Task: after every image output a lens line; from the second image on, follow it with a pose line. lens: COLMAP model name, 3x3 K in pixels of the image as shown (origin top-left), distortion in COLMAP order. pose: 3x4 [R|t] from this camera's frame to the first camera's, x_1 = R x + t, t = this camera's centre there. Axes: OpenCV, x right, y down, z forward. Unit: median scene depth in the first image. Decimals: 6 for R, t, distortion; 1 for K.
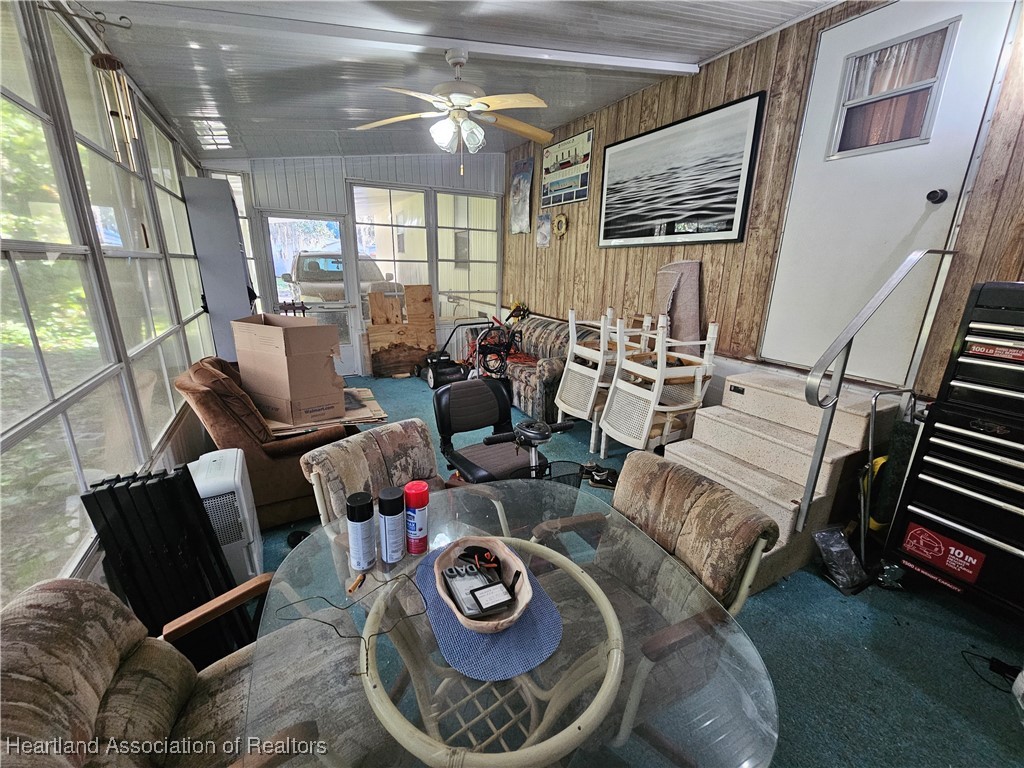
lens RADIAL K [[420.4, 0, 511.5], [0, 420.4, 383.2], [0, 0, 1]] dist [0.003882, -0.001451]
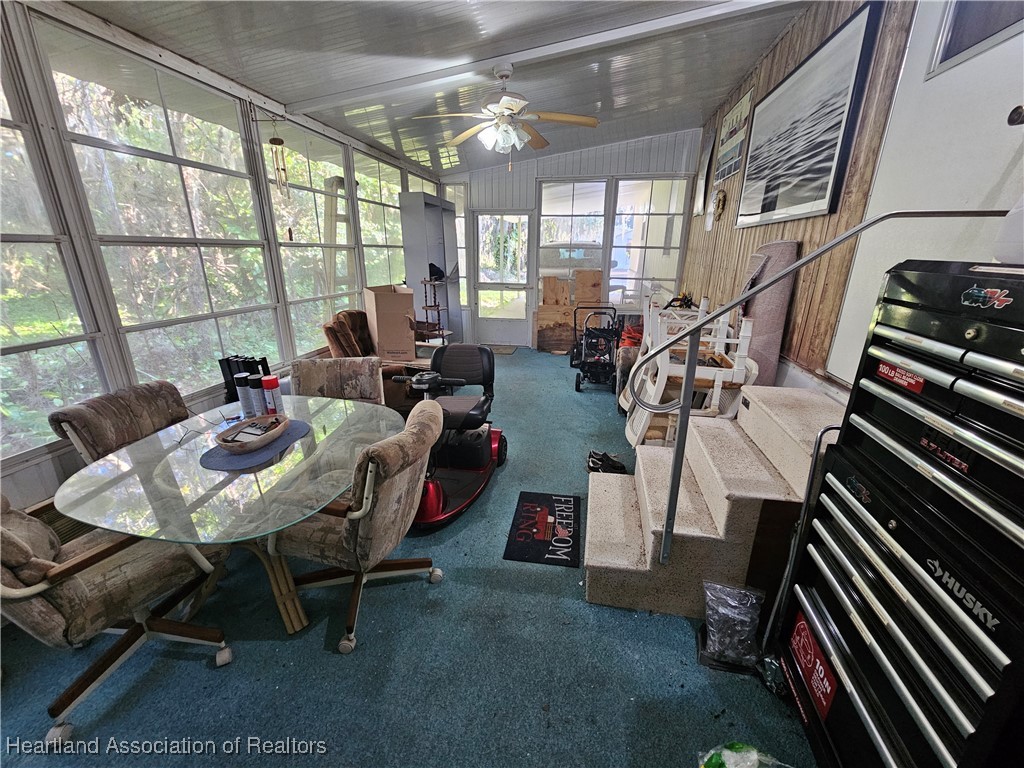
lens RADIAL K [[420.4, 0, 516.5], [0, 420.4, 384.1], [0, 0, 1]] dist [0.003882, -0.001451]
pose [[0.779274, 0.179010, -0.600573, 0.602782], [-0.163652, 0.983211, 0.080715, -0.011647], [0.604939, 0.035386, 0.795486, 0.092865]]
